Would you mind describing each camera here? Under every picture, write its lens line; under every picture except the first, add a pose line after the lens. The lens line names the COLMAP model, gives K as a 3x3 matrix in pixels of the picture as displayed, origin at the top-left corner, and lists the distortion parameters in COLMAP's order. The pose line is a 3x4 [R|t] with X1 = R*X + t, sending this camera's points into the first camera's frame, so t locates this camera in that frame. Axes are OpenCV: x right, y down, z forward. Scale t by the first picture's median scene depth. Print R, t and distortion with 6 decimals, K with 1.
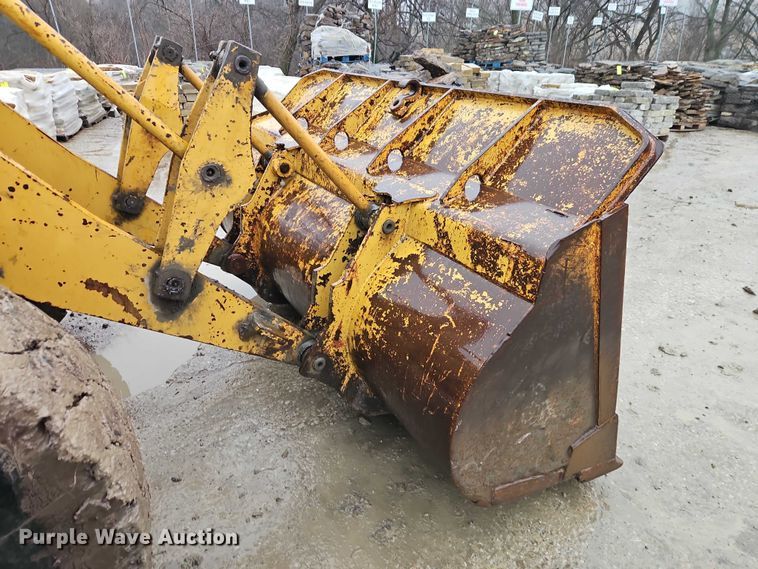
lens RADIAL K [[497.2, 0, 378.9], [0, 497.2, 273.9], [0, 0, 1]] dist [0.071331, -0.049625]
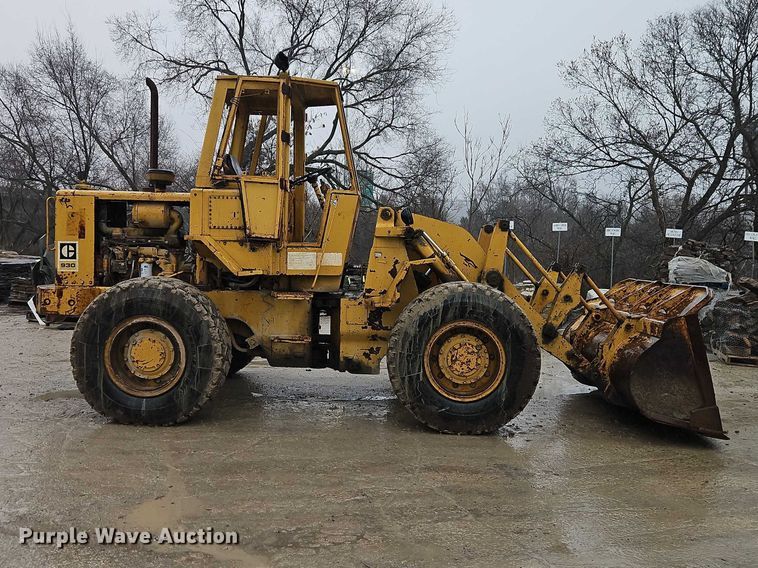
lens RADIAL K [[718.8, 0, 376.9], [0, 718.8, 247.0], [0, 0, 1]] dist [0.048908, -0.003887]
pose [[0.848852, 0.016196, -0.528382, 0.784234], [-0.249994, 0.892996, -0.374246, 1.122224], [0.465782, 0.449772, 0.762071, -2.374628]]
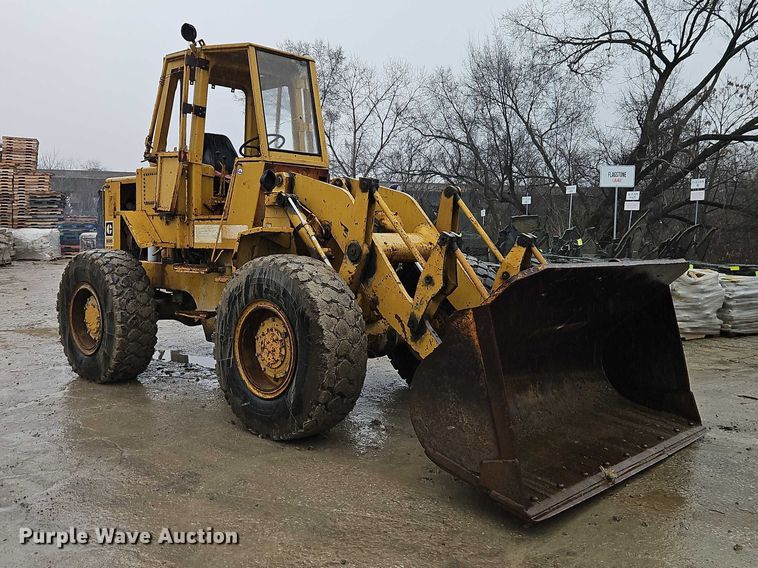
lens RADIAL K [[718.8, 0, 376.9], [0, 718.8, 247.0], [0, 0, 1]] dist [0.048908, -0.003887]
pose [[0.261027, 0.018699, -0.965150, 2.041806], [-0.428180, 0.898321, -0.098398, 0.075109], [0.865175, 0.438942, 0.242492, -0.090838]]
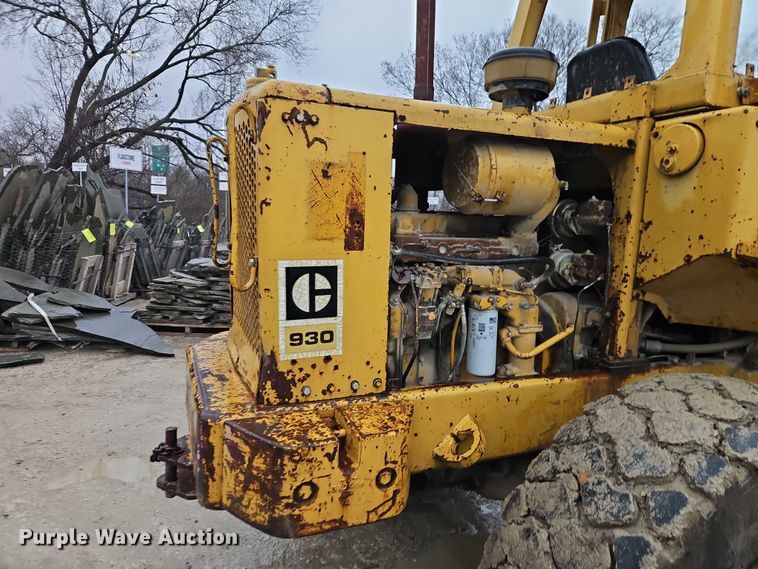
lens RADIAL K [[497.2, 0, 378.9], [0, 497.2, 273.9], [0, 0, 1]] dist [0.071331, -0.049625]
pose [[0.991113, 0.047667, -0.124192, -2.062835], [-0.086331, 0.940768, -0.327876, 0.428190], [0.101207, 0.335684, 0.936522, -1.113753]]
